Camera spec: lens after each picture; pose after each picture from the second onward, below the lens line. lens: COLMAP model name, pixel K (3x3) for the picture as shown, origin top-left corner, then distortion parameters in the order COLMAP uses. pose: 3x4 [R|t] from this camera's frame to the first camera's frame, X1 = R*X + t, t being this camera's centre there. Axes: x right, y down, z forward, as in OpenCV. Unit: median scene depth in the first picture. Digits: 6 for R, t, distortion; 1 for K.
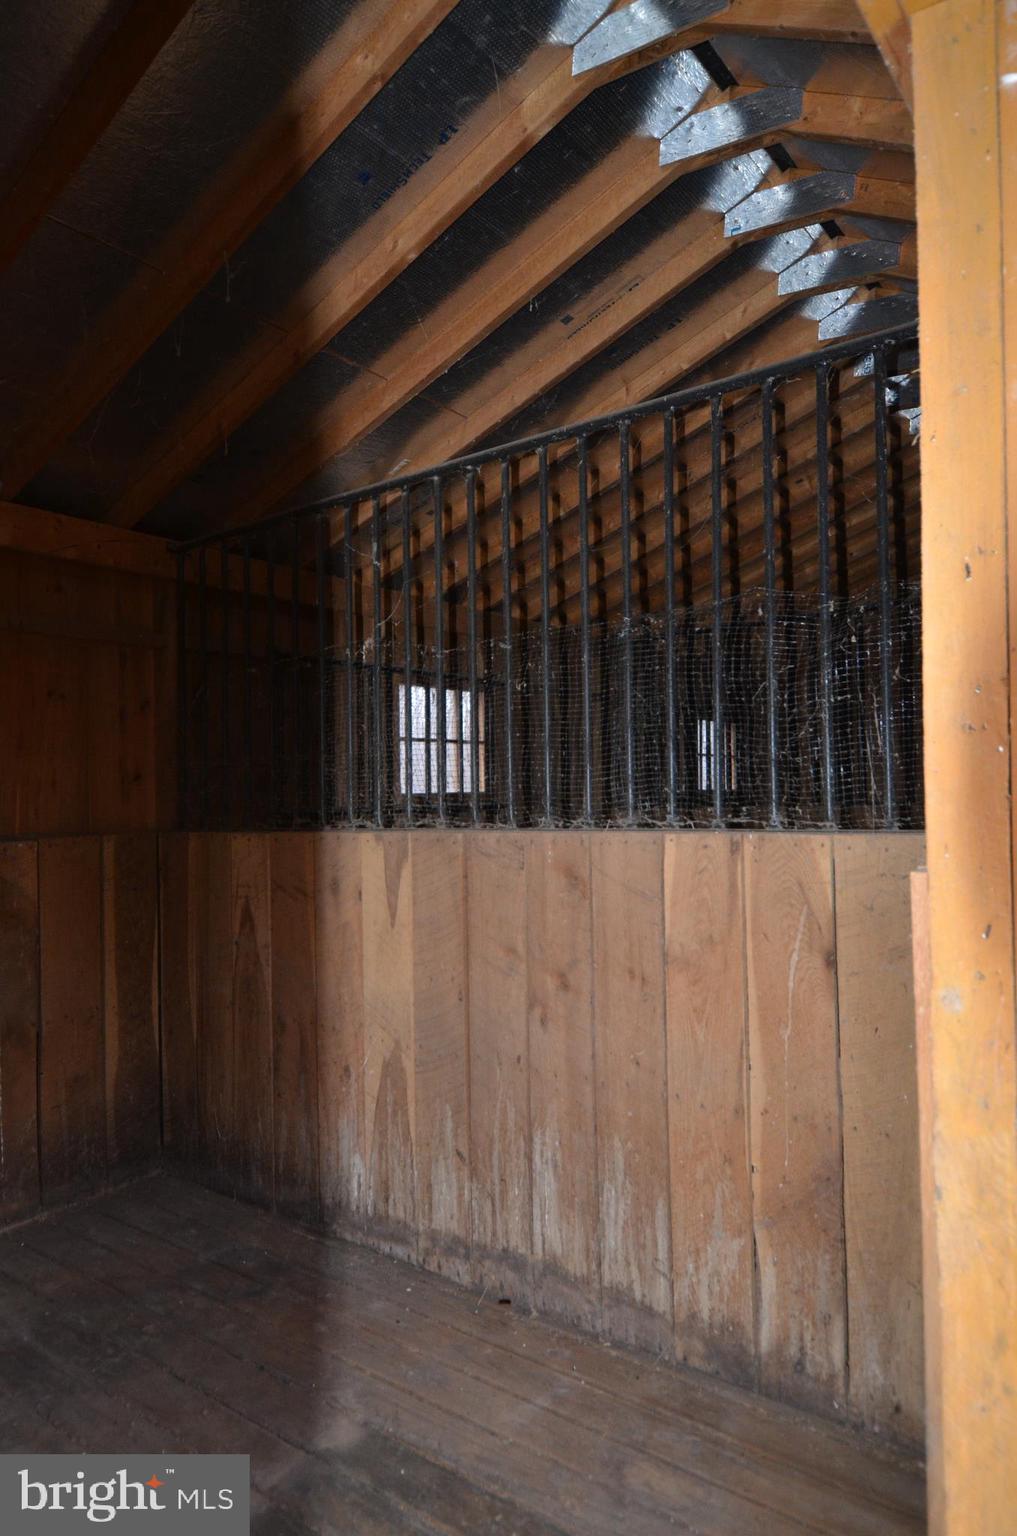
lens RADIAL K [[935.0, 0, 506.8], [0, 935.0, 767.0], [0, 0, 1]] dist [-0.000256, -0.000628]
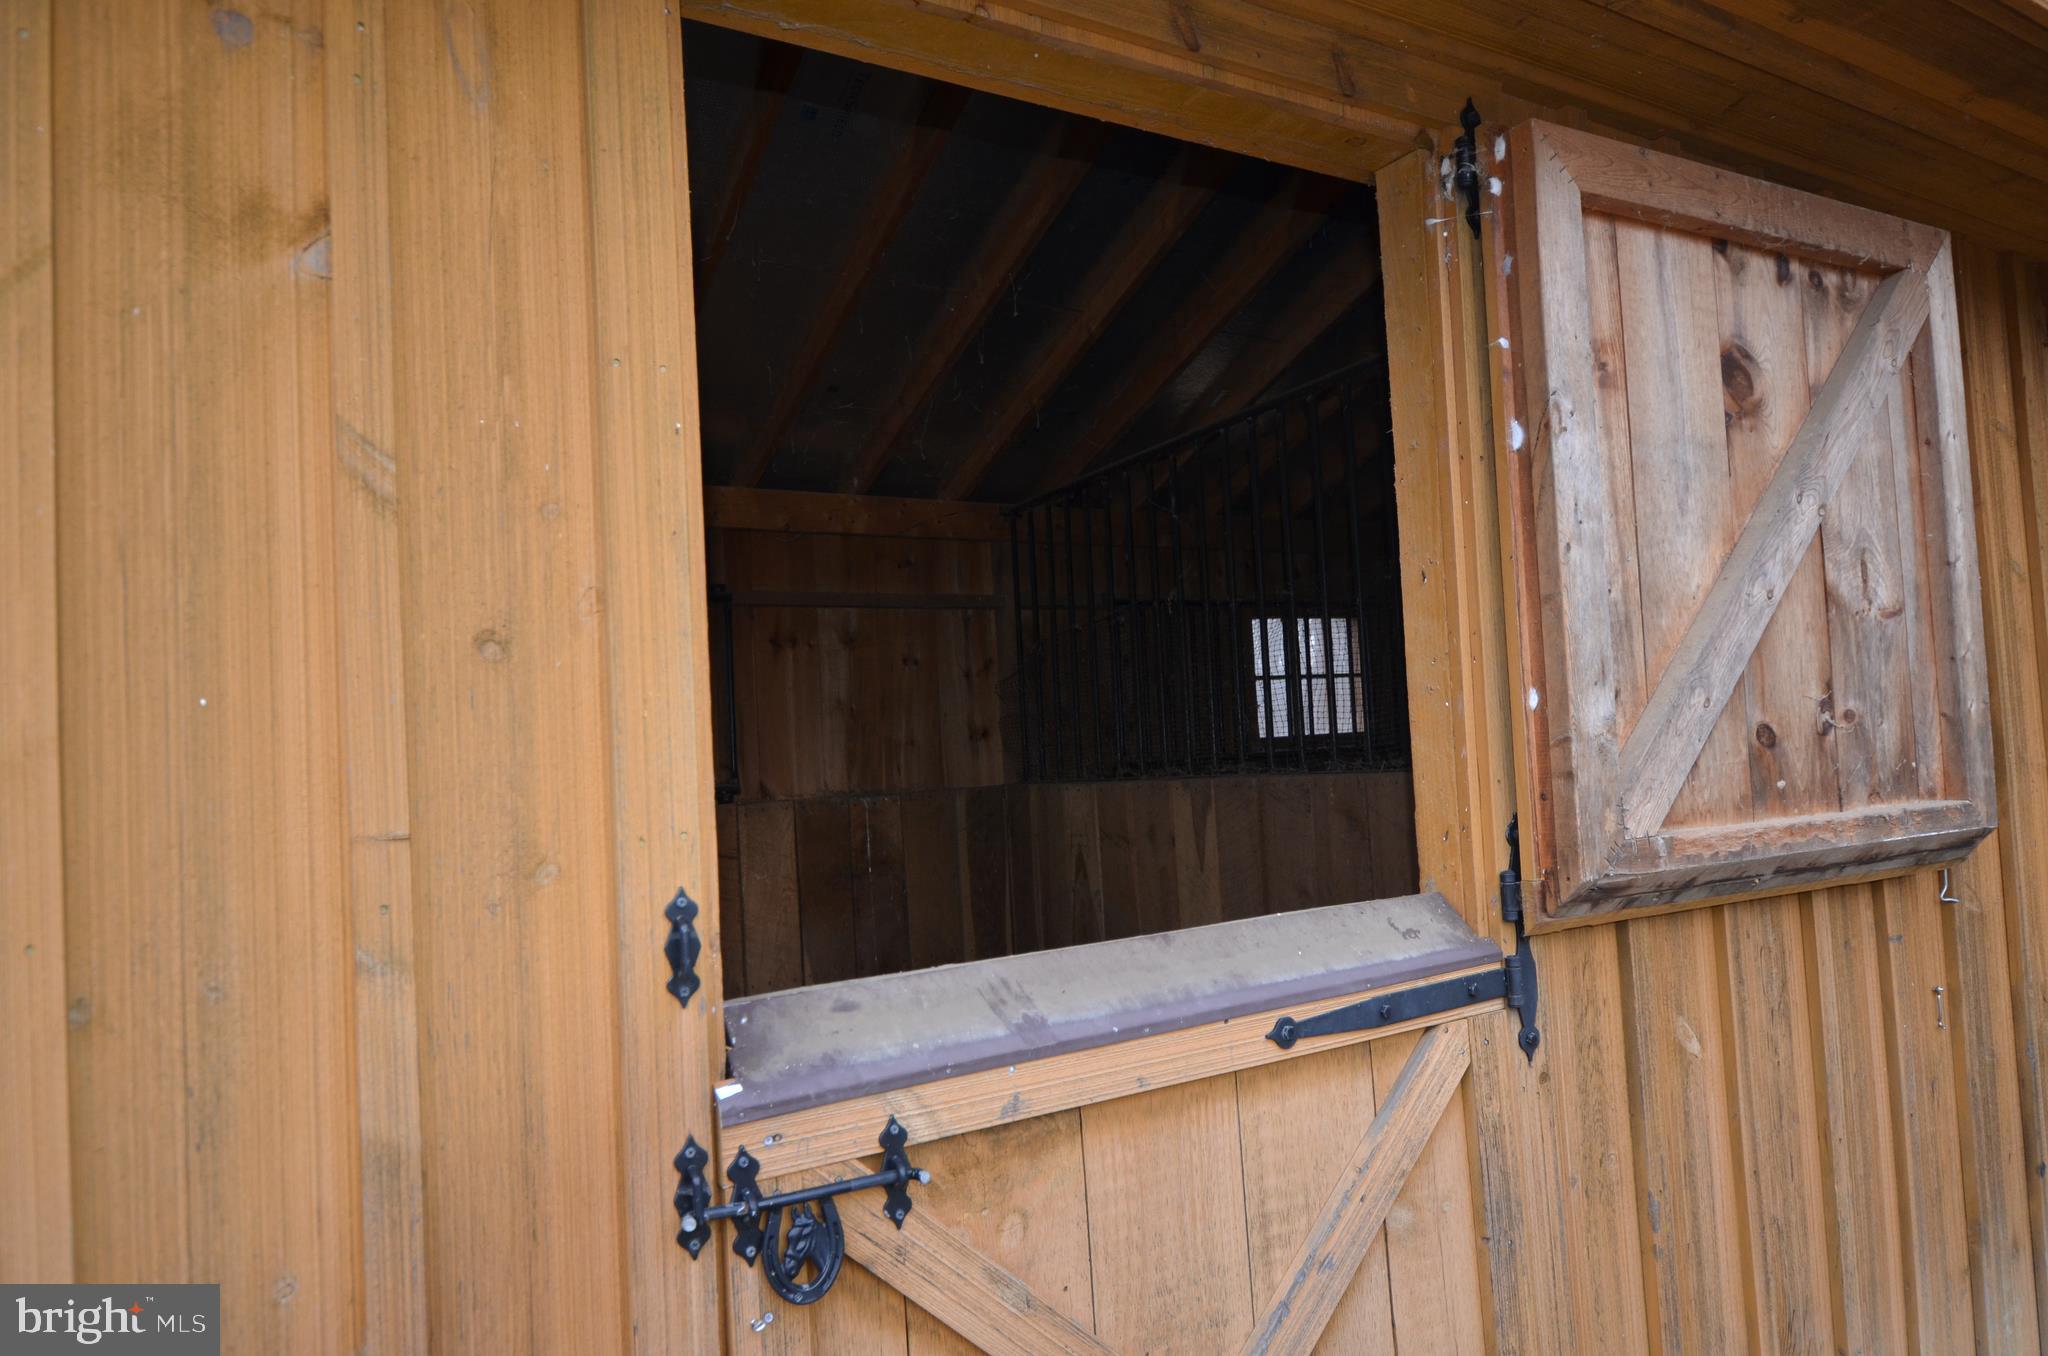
lens RADIAL K [[1246.6, 0, 1021.1], [0, 1246.6, 679.6], [0, 0, 1]] dist [-0.000256, -0.000628]
pose [[0.918293, -0.054749, -0.392097, 0.207316], [0.049806, 0.998499, -0.022776, -0.016410], [0.392755, 0.001386, 0.919642, -0.290529]]
